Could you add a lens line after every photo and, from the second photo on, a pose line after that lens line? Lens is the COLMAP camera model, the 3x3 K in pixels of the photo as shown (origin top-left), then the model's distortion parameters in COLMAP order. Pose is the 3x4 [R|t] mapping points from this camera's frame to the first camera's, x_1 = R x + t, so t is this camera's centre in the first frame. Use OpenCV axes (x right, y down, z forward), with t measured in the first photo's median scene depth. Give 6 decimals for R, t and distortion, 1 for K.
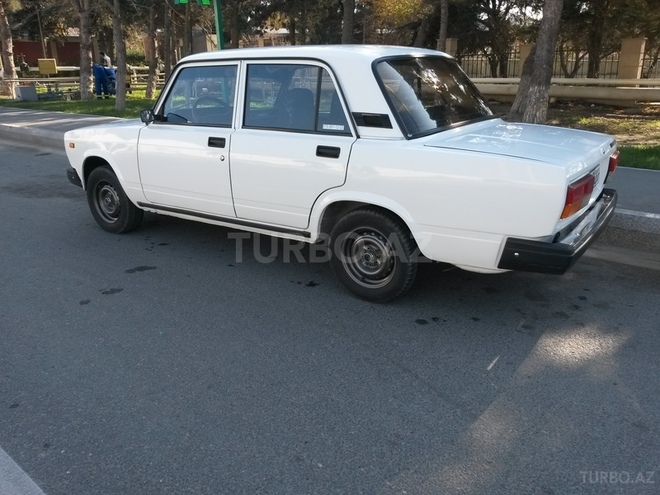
lens RADIAL K [[537.4, 0, 322.5], [0, 537.4, 231.6], [0, 0, 1]] dist [0.061721, -0.104541]
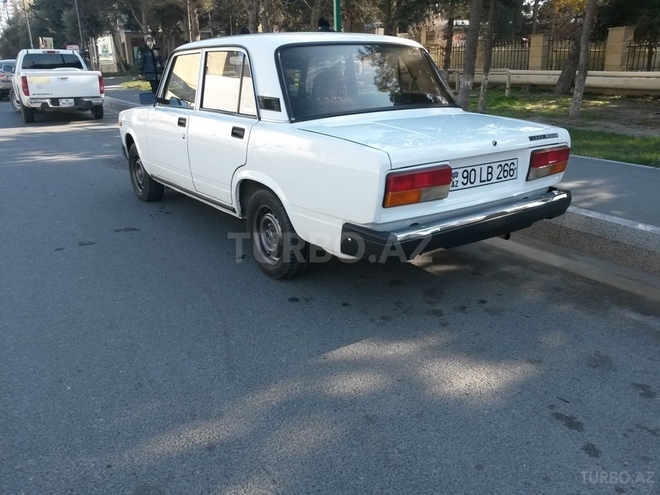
lens RADIAL K [[537.4, 0, 328.9], [0, 537.4, 229.0], [0, 0, 1]] dist [0.061721, -0.104541]
pose [[0.946255, 0.095336, -0.309051, 0.502876], [-0.093994, 0.995386, 0.019262, 0.005367], [0.309462, 0.010822, 0.950850, 0.032832]]
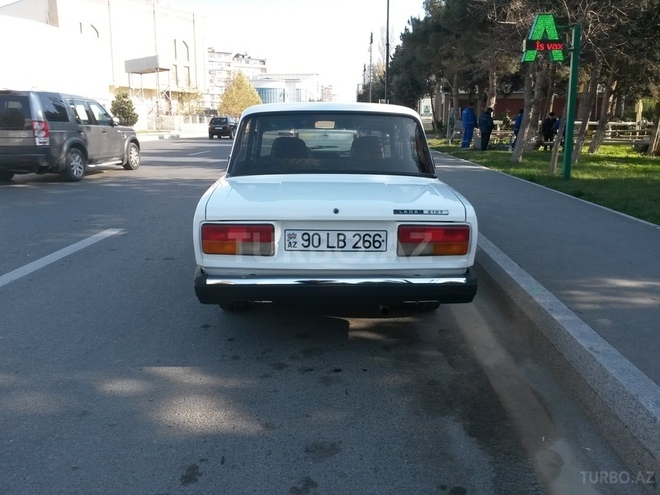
lens RADIAL K [[537.4, 0, 330.3], [0, 537.4, 218.3], [0, 0, 1]] dist [0.061721, -0.104541]
pose [[0.596516, 0.153271, -0.787830, 1.145728], [-0.244789, 0.969571, 0.003283, -0.125422], [0.764360, 0.190894, 0.615884, 0.380700]]
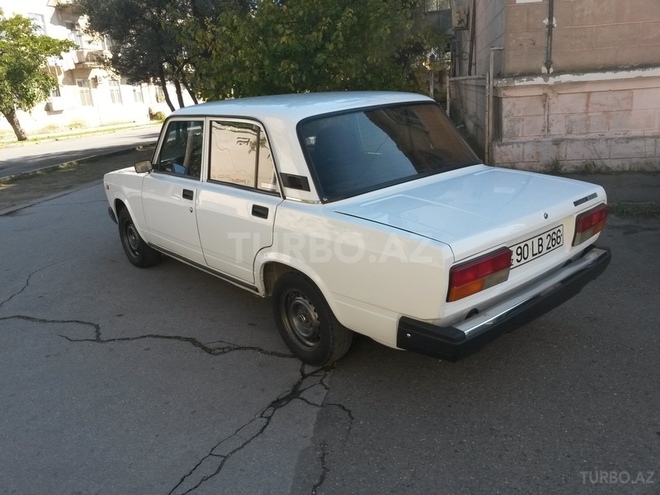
lens RADIAL K [[537.4, 0, 325.7], [0, 537.4, 228.7], [0, 0, 1]] dist [0.061721, -0.104541]
pose [[0.967221, 0.016813, -0.253380, 0.362137], [-0.019754, 0.999764, -0.009068, -0.102992], [0.253167, 0.013776, 0.967324, 0.057002]]
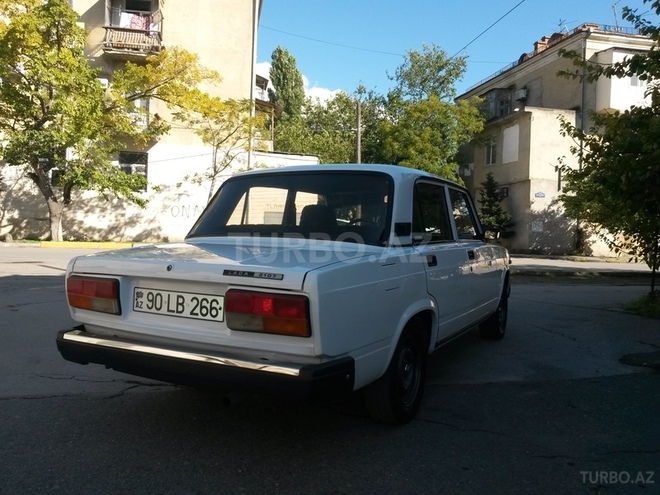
lens RADIAL K [[537.4, 0, 359.9], [0, 537.4, 228.6], [0, 0, 1]] dist [0.061721, -0.104541]
pose [[0.138433, 0.034215, -0.989781, 1.229877], [-0.295185, 0.955404, -0.008259, -0.256252], [0.945358, 0.293312, 0.142359, 1.038355]]
